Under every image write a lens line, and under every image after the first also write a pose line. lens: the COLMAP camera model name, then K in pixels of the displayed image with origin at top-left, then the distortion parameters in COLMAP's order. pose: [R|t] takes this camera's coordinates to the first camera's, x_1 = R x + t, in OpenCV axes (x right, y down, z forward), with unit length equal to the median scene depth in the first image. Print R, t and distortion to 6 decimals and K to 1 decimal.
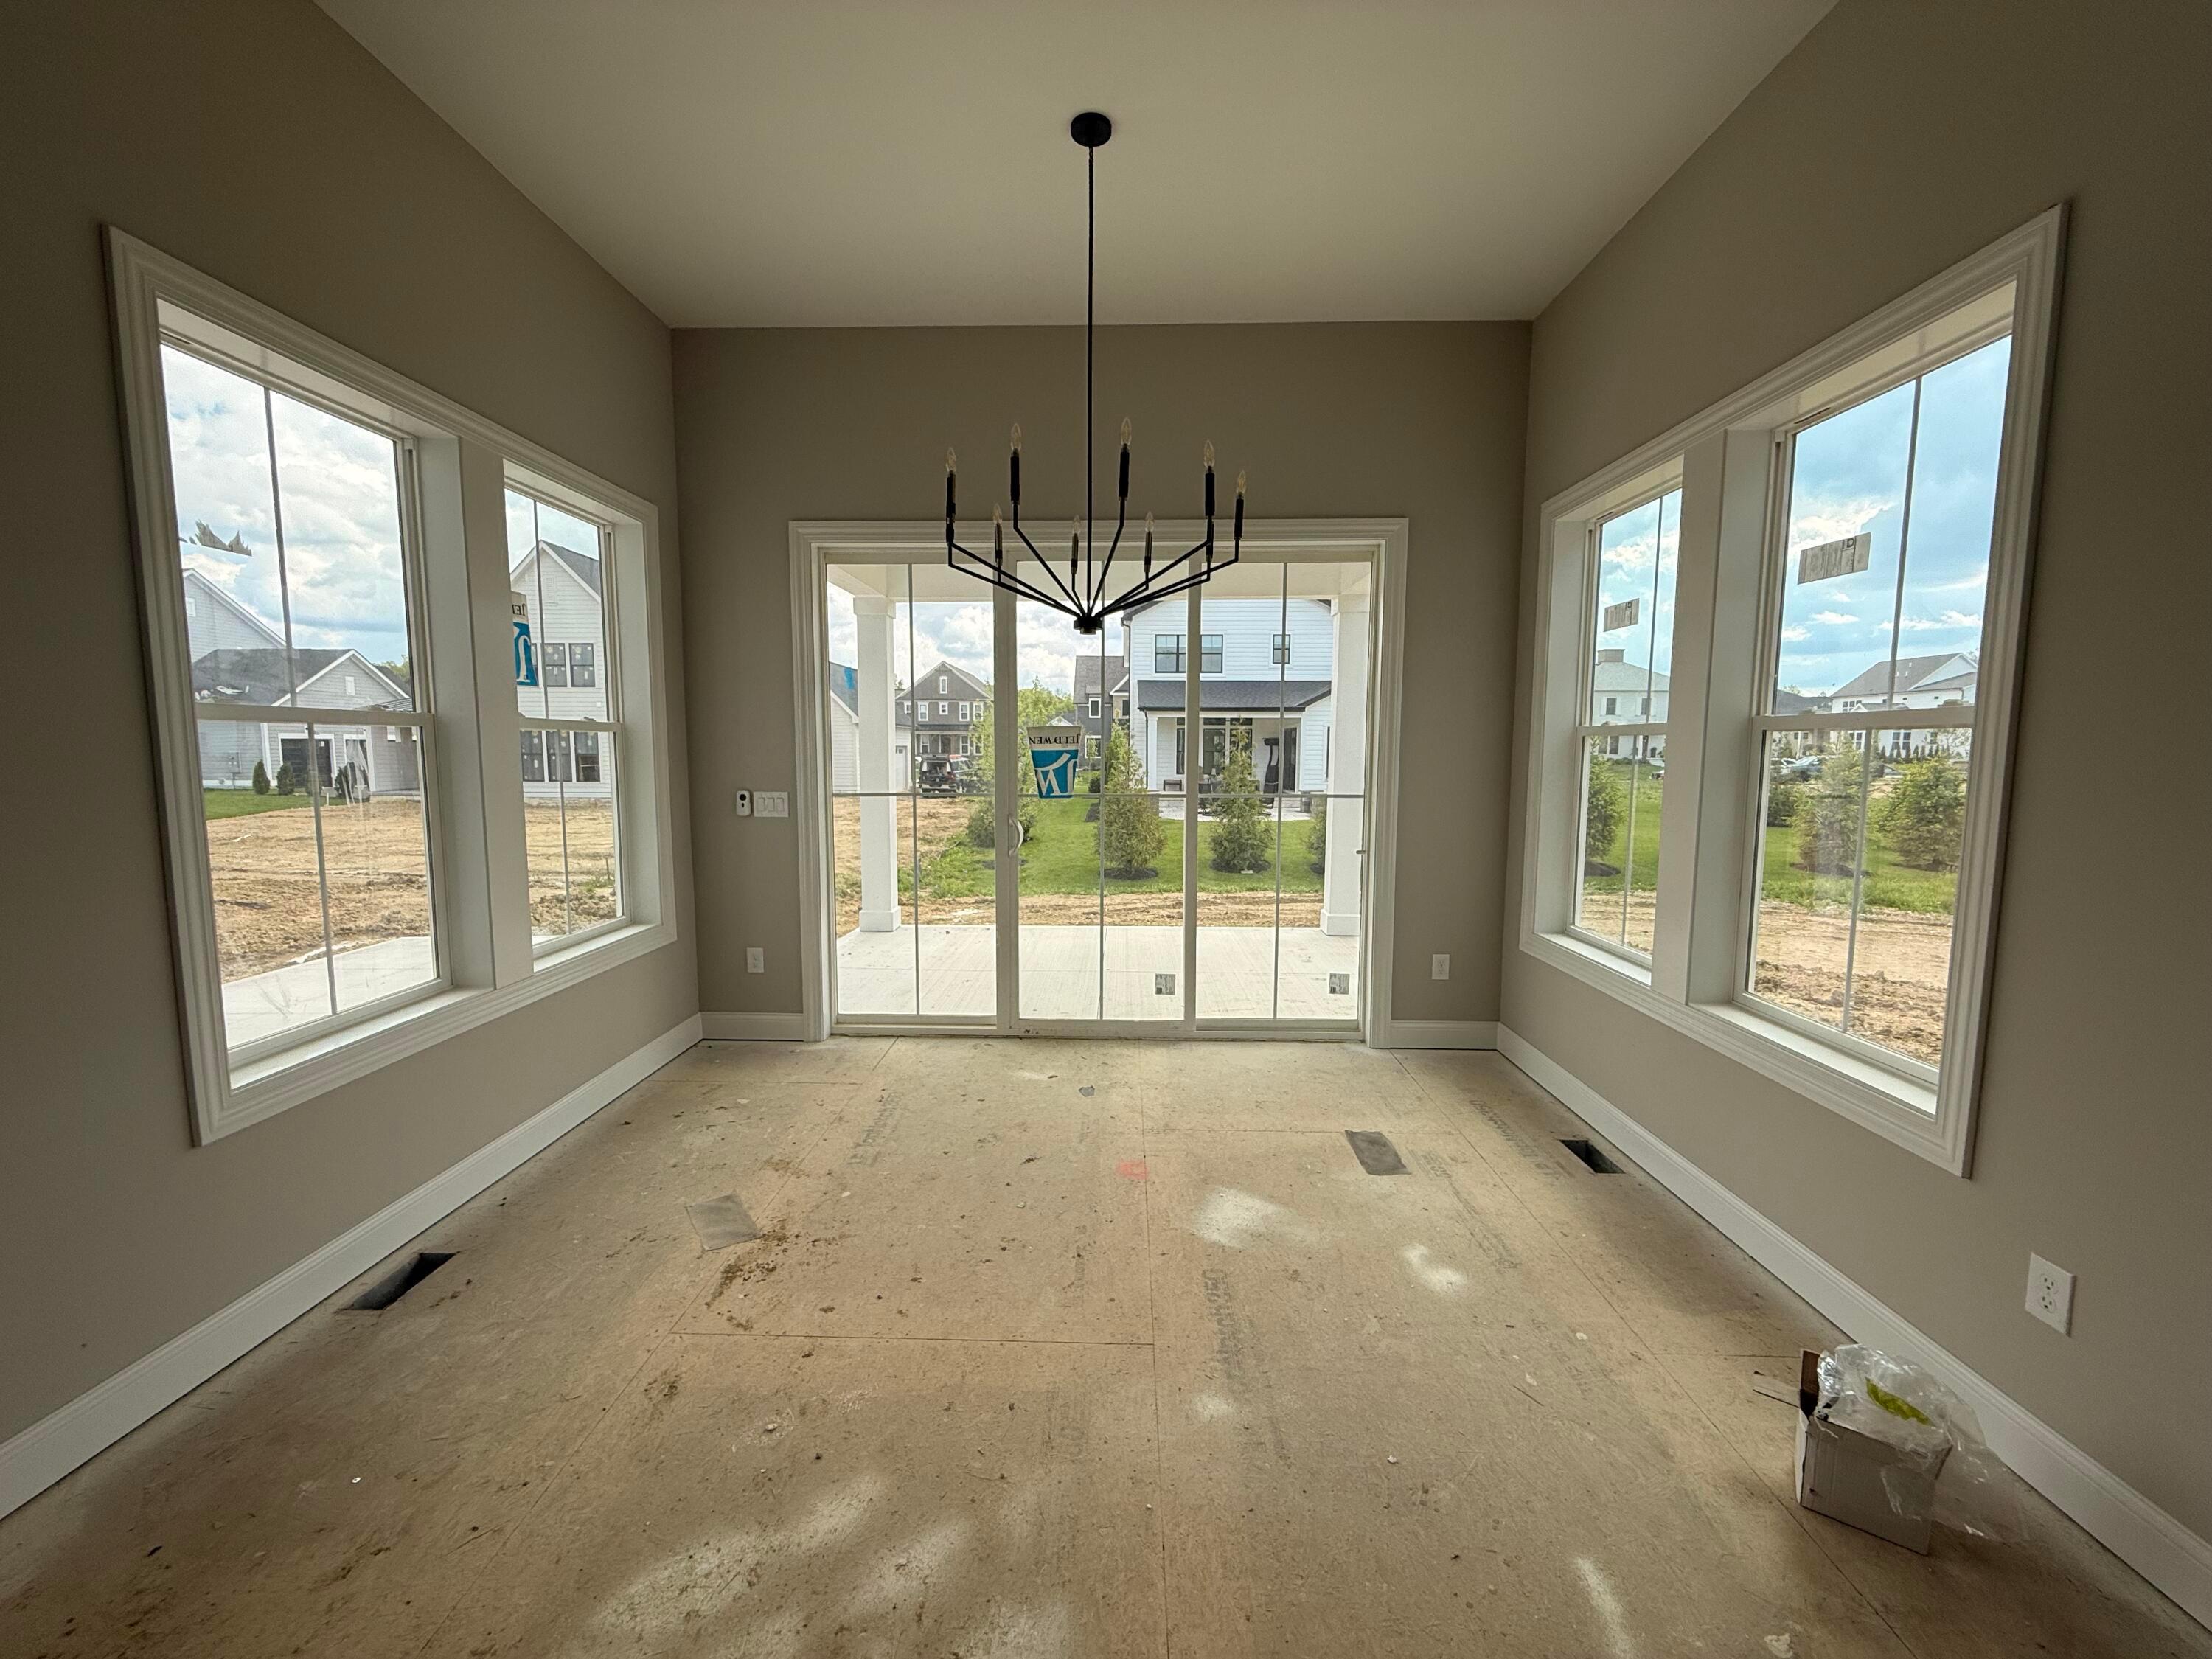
lens RADIAL K [[883.0, 0, 1097.1], [0, 883.0, 837.4], [0, 0, 1]] dist [0.001990, 0.000147]
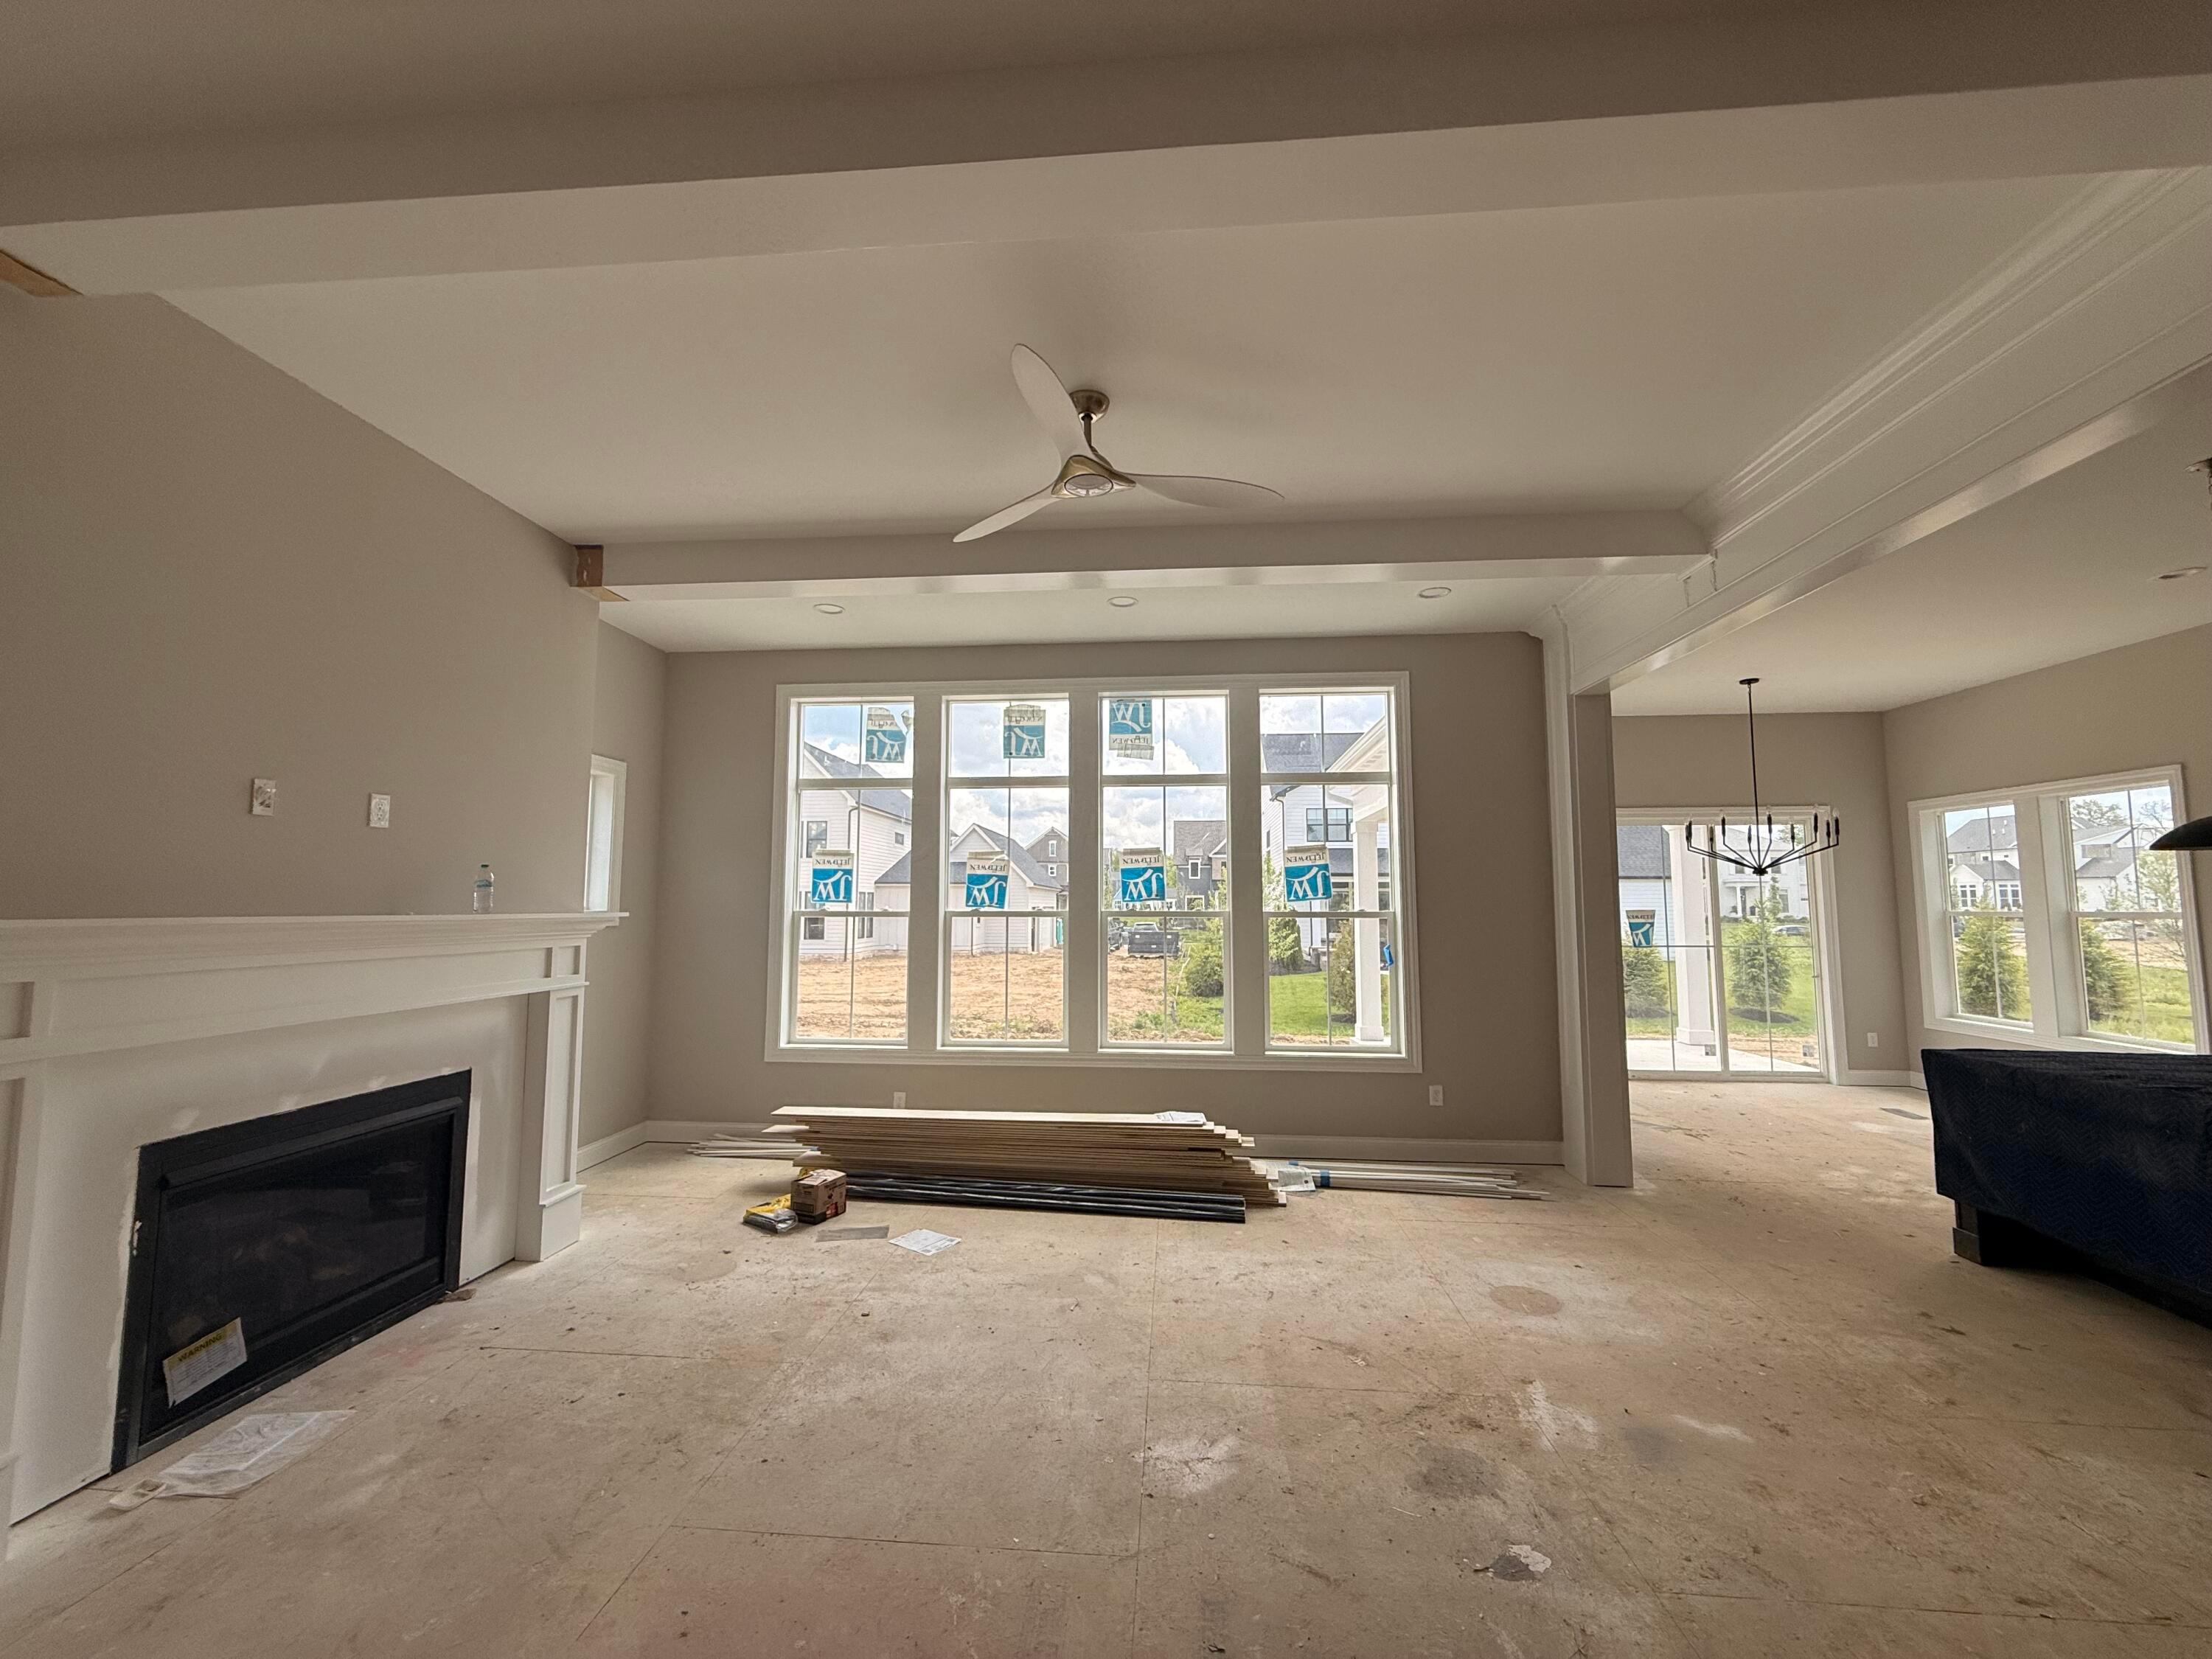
lens RADIAL K [[883.0, 0, 1097.1], [0, 883.0, 837.4], [0, 0, 1]] dist [0.001990, 0.000147]
pose [[0.998130, -0.006516, -0.060779, -1.051504], [-0.004365, 0.984166, -0.177196, 0.060889], [0.060972, 0.177130, 0.982297, -0.935990]]
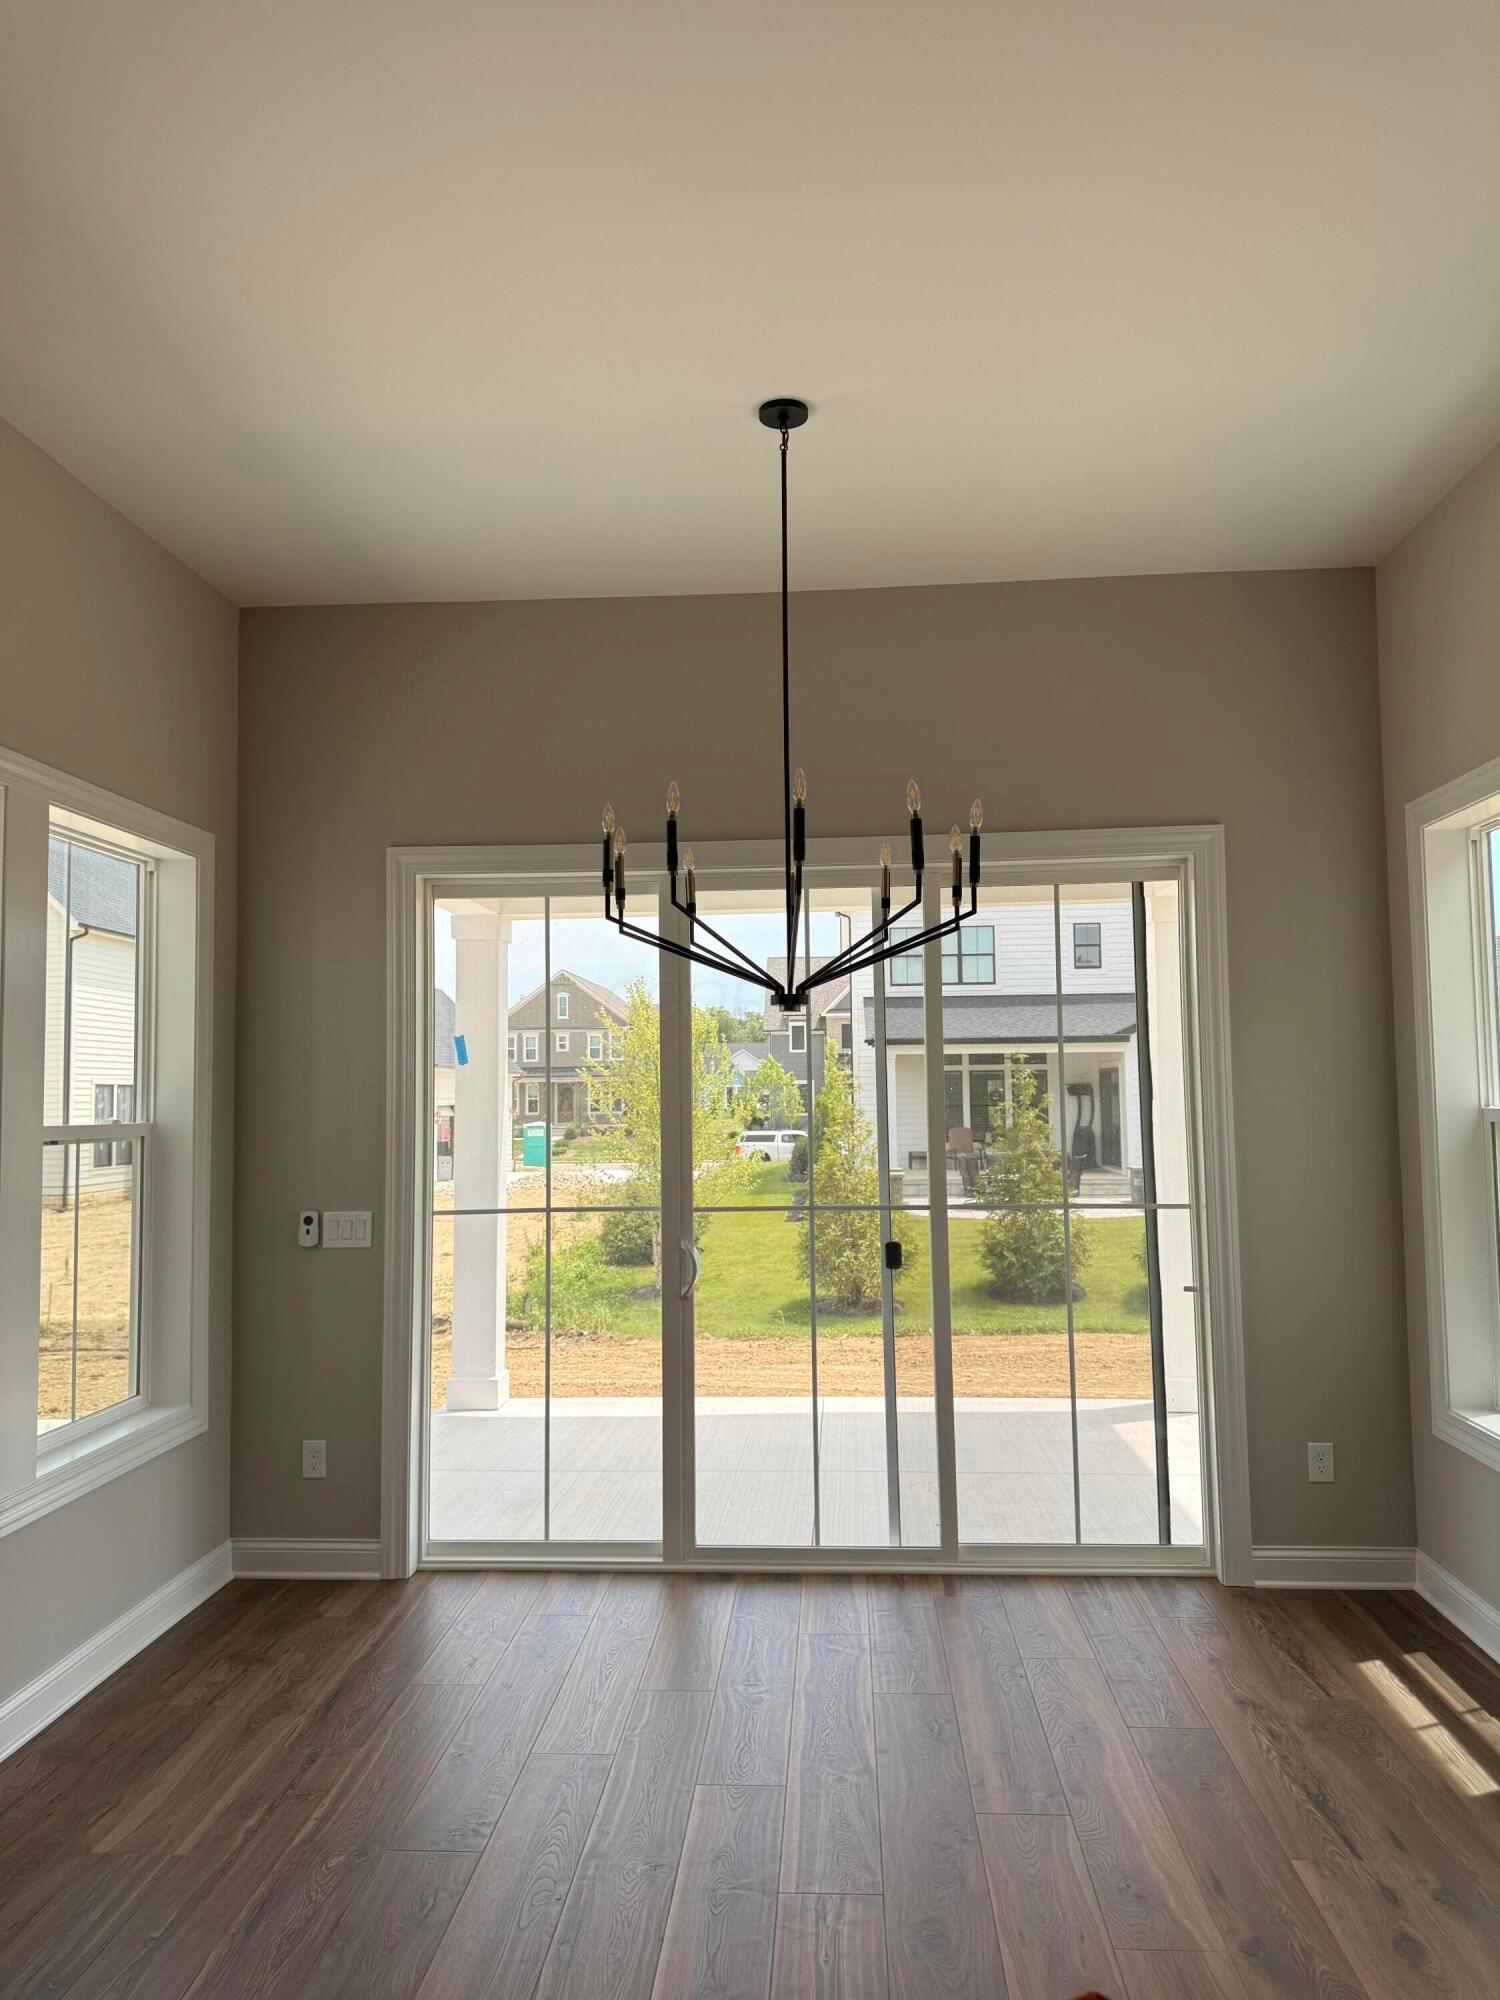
lens RADIAL K [[1404.9, 0, 750.0], [0, 1404.9, 1000.0], [0, 0, 1]] dist [0.125365, -0.231594]
pose [[0.999164, -0.019368, -0.035997, -0.000136], [0.012997, 0.985453, -0.169448, -0.020512], [0.038755, 0.168838, 0.984882, -0.139784]]
